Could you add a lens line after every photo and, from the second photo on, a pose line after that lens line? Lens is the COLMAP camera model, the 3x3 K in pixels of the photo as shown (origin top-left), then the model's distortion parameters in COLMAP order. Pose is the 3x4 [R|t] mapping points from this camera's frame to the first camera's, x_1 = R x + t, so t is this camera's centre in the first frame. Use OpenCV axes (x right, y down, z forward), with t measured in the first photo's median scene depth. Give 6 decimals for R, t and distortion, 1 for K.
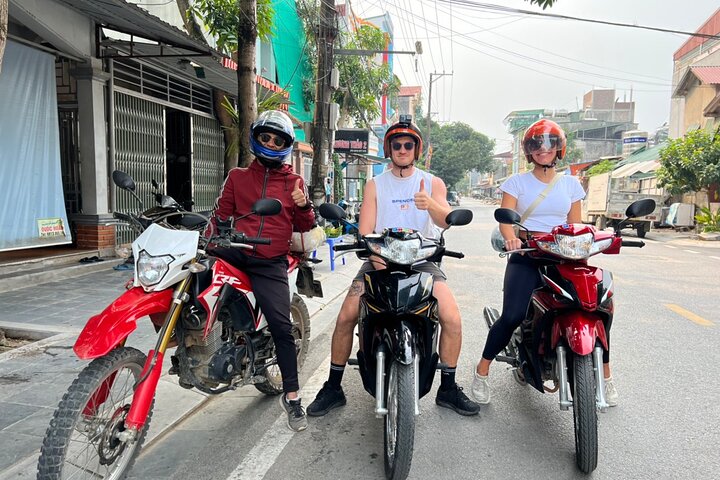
lens RADIAL K [[549.1, 0, 343.7], [0, 549.1, 242.9], [0, 0, 1]] dist [0.093284, -0.116347]
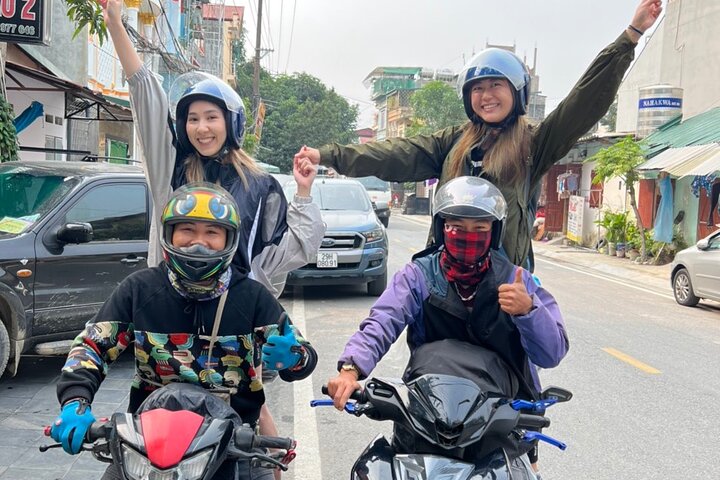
lens RADIAL K [[747.9, 0, 360.0], [0, 747.9, 240.0], [0, 0, 1]] dist [0.157172, -0.429150]
pose [[0.956396, 0.006797, 0.291994, 0.025216], [-0.003399, 0.999921, -0.012142, -0.023453], [-0.292053, 0.010620, 0.956343, 0.202191]]
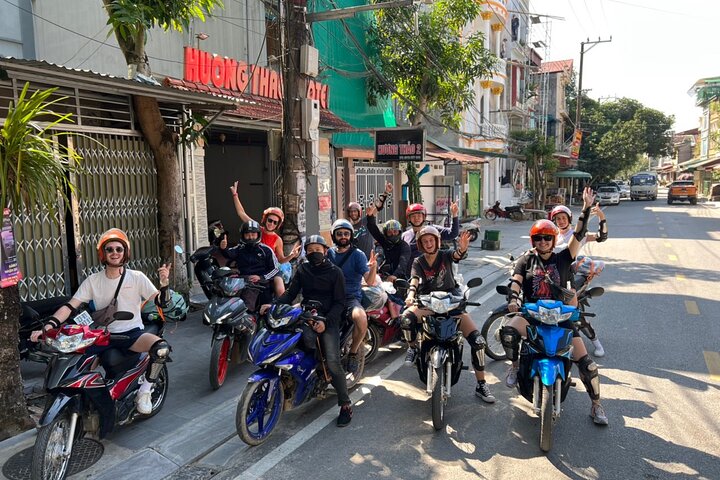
lens RADIAL K [[549.1, 0, 343.7], [0, 549.1, 242.9], [0, 0, 1]] dist [0.093284, -0.116347]
pose [[0.959747, -0.007096, -0.280775, 0.045566], [0.011586, 0.999830, 0.014333, -0.020672], [0.280626, -0.017009, 0.959666, 0.086592]]
